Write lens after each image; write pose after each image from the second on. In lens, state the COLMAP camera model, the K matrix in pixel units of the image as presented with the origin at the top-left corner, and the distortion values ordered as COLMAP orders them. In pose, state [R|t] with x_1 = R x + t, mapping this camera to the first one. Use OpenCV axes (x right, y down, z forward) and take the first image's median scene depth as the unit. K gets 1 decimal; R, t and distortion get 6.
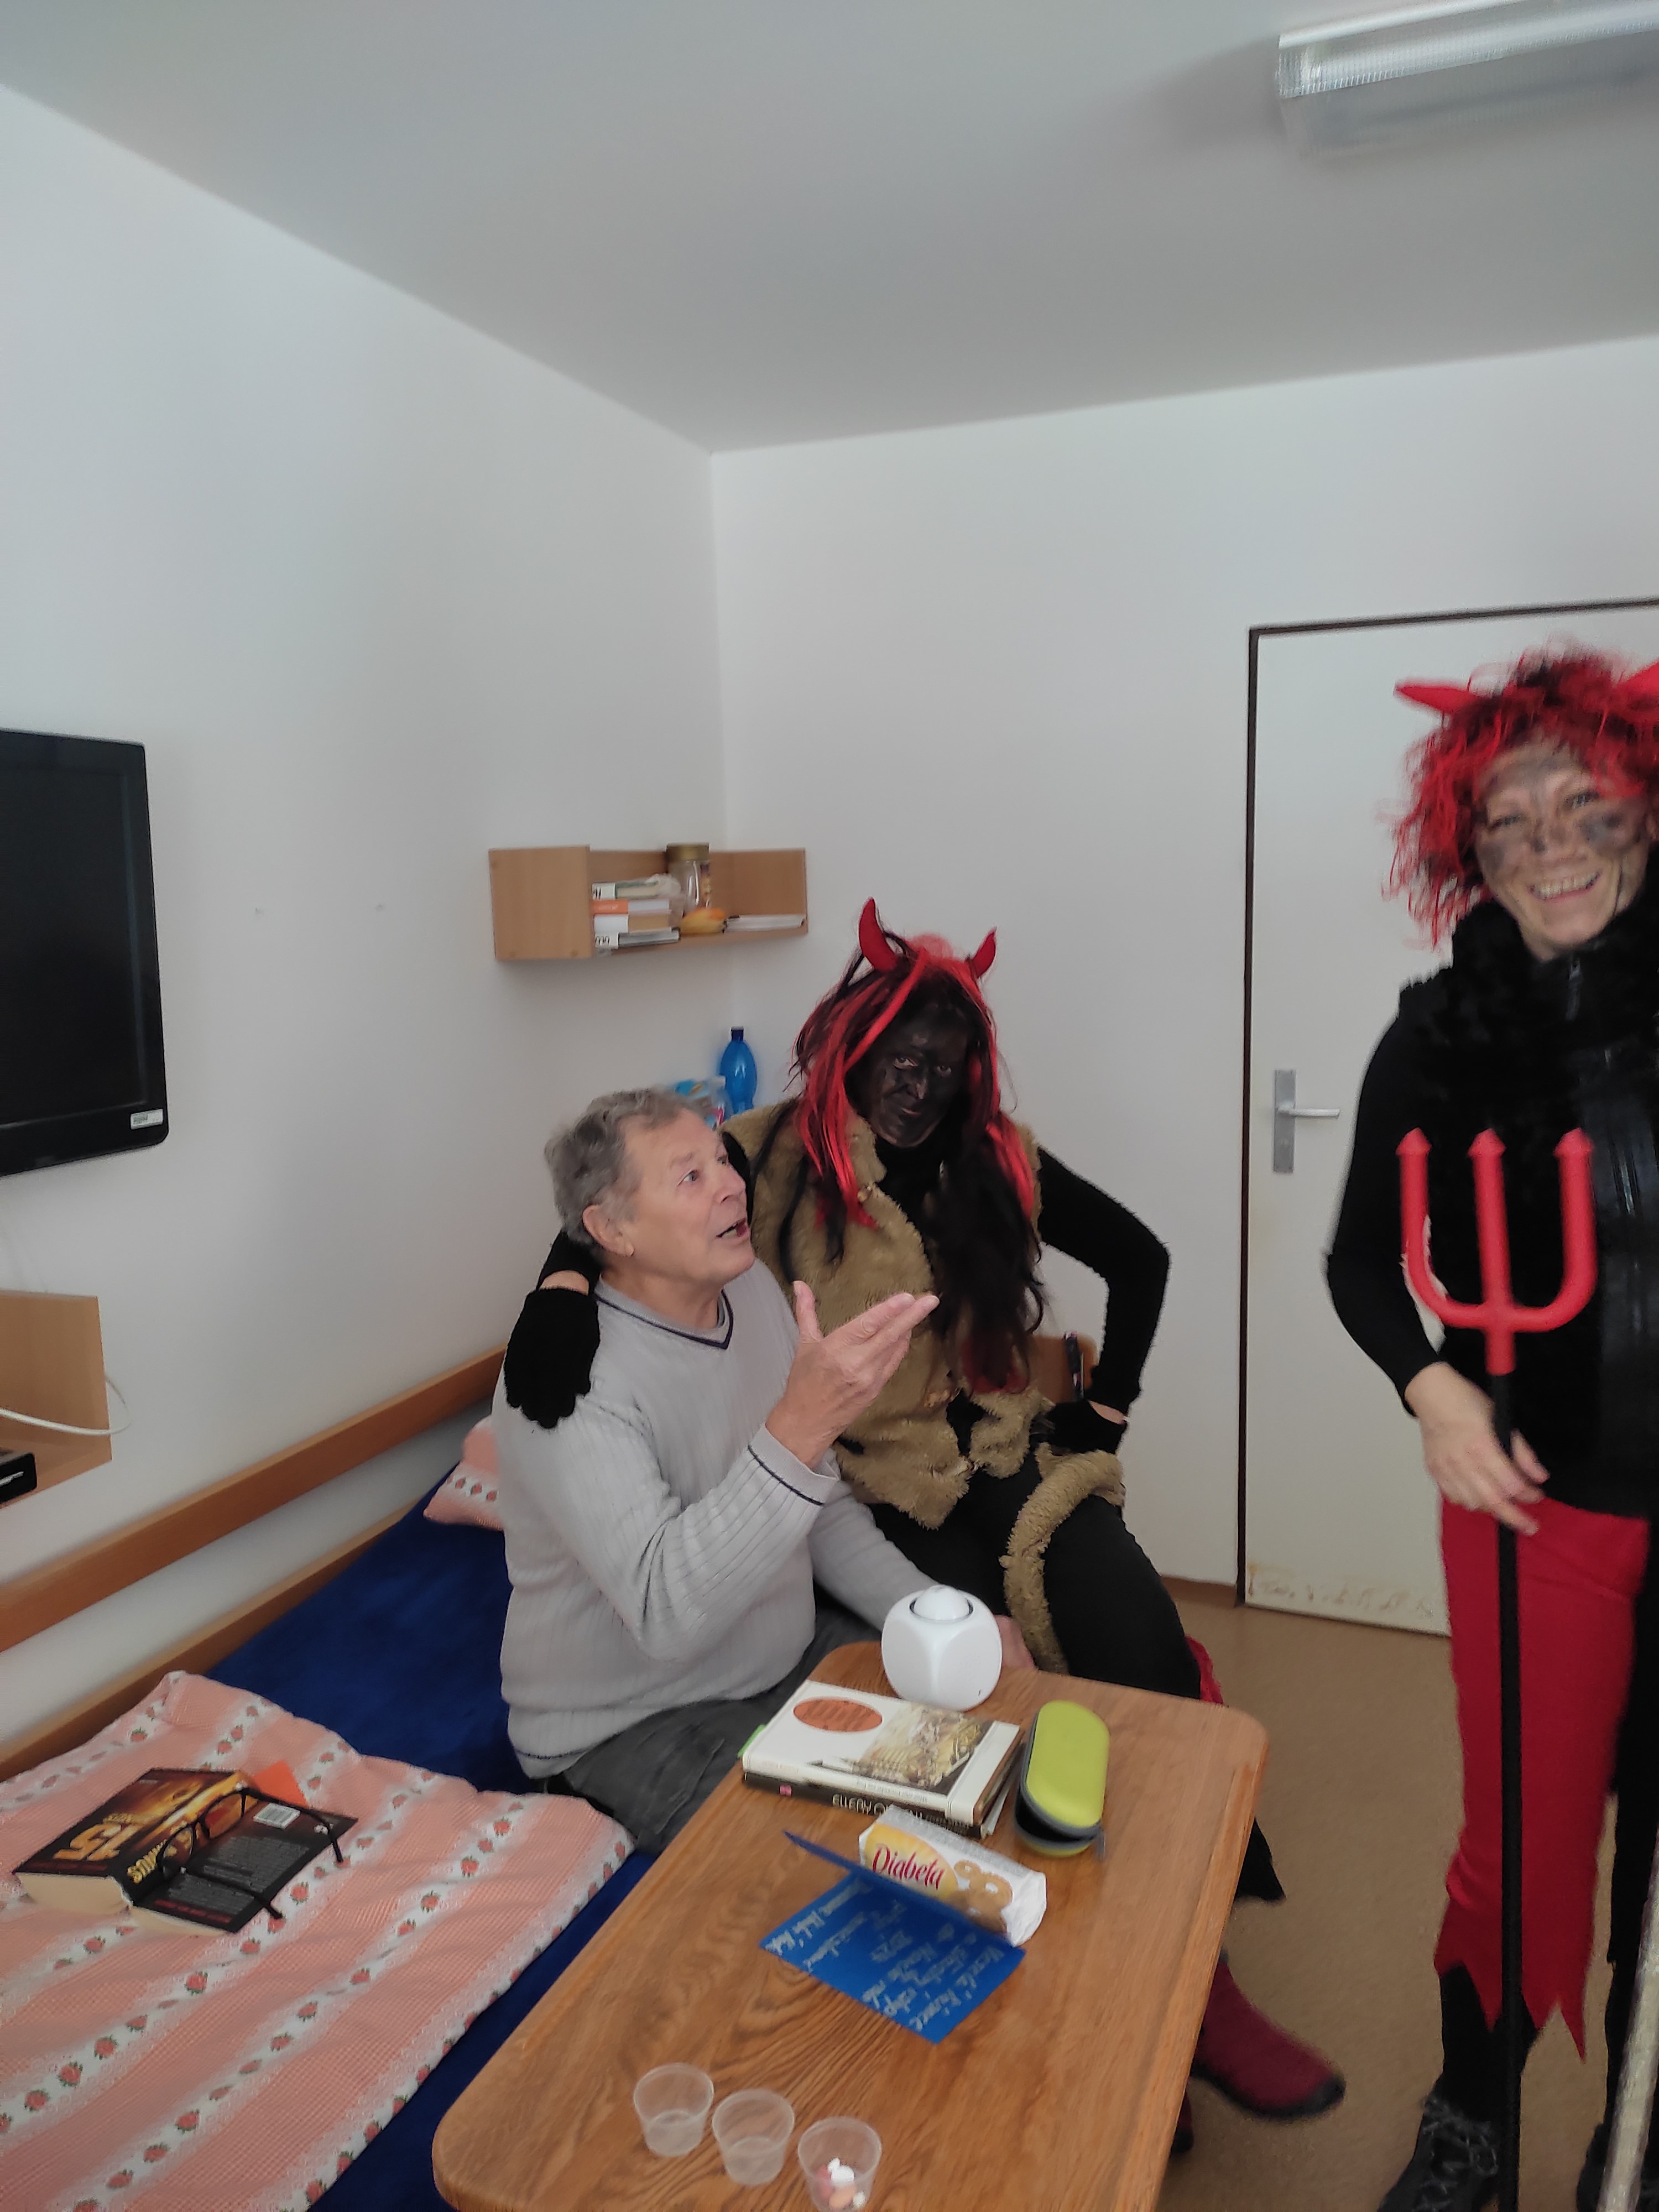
lens RADIAL K [[1654.1, 0, 829.5], [0, 1654.1, 1106.0], [0, 0, 1]] dist [0.071647, -0.054286]
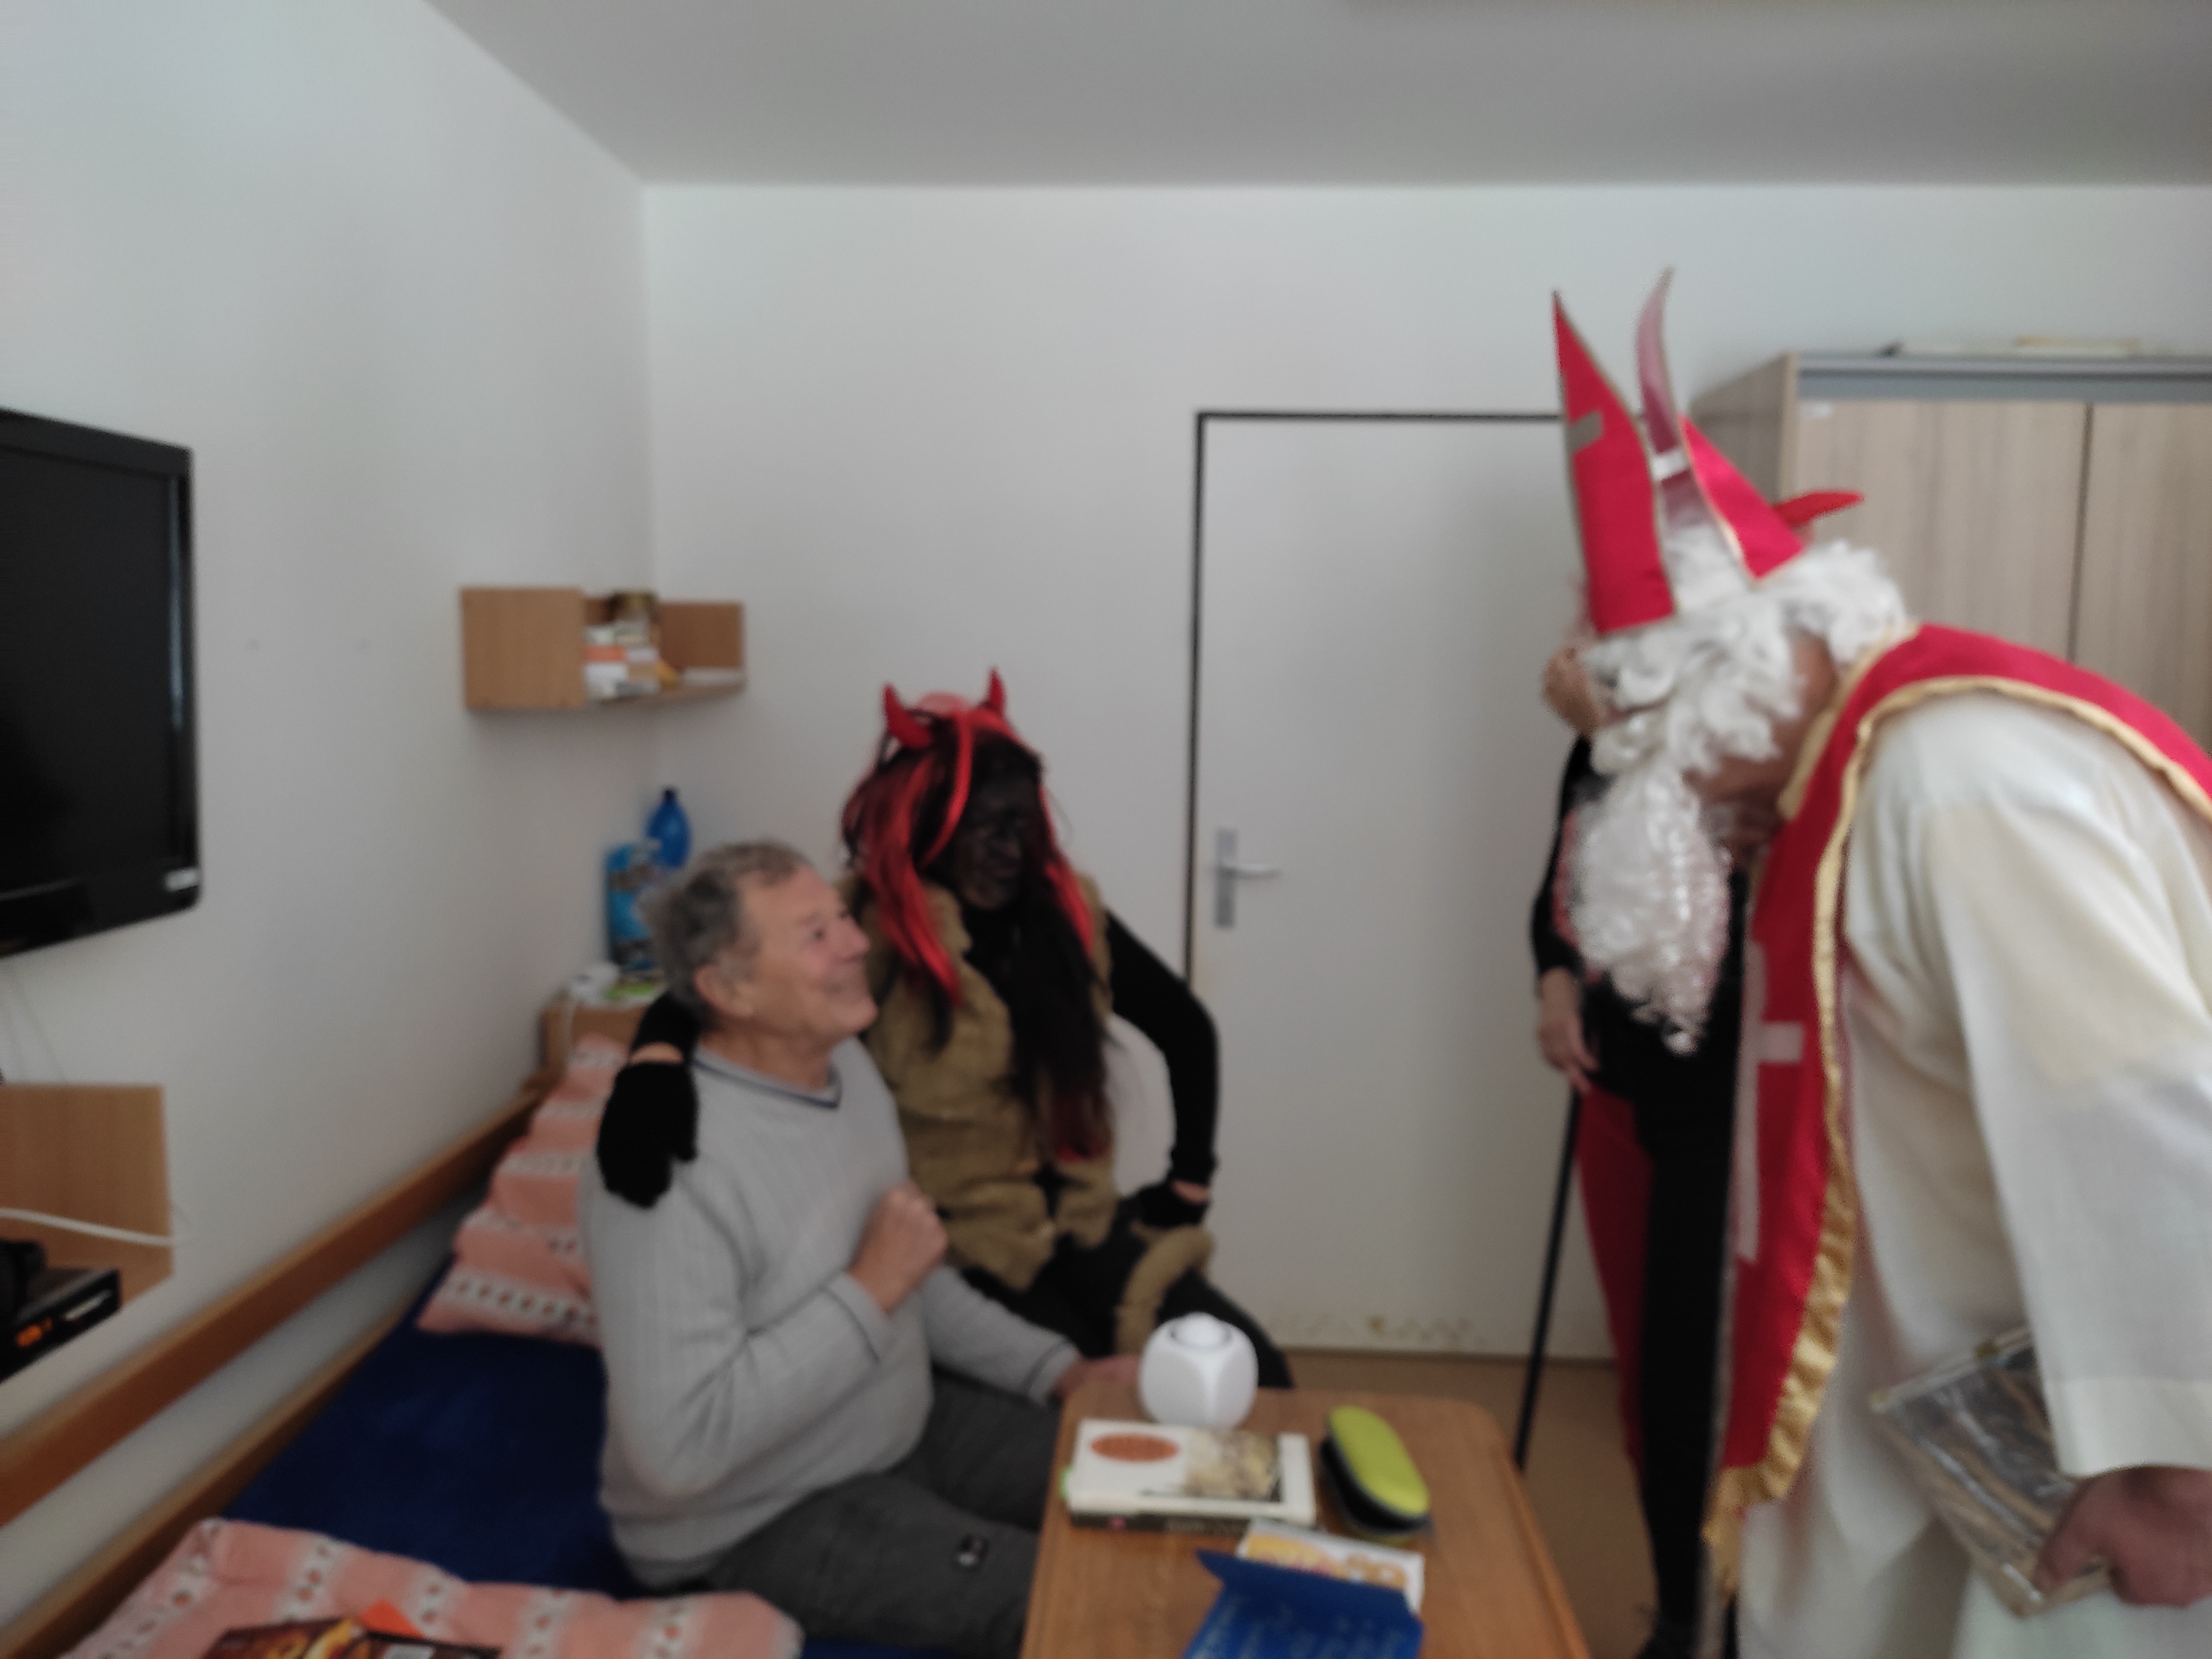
lens RADIAL K [[1690.4, 0, 1106.0], [0, 1690.4, 829.5], [0, 0, 1]] dist [-0.005004, -0.006754]
pose [[0.947256, -0.006014, 0.320423, -0.229848], [0.016718, 0.999390, -0.030667, 0.016406], [-0.320043, 0.034406, 0.946778, 0.020964]]
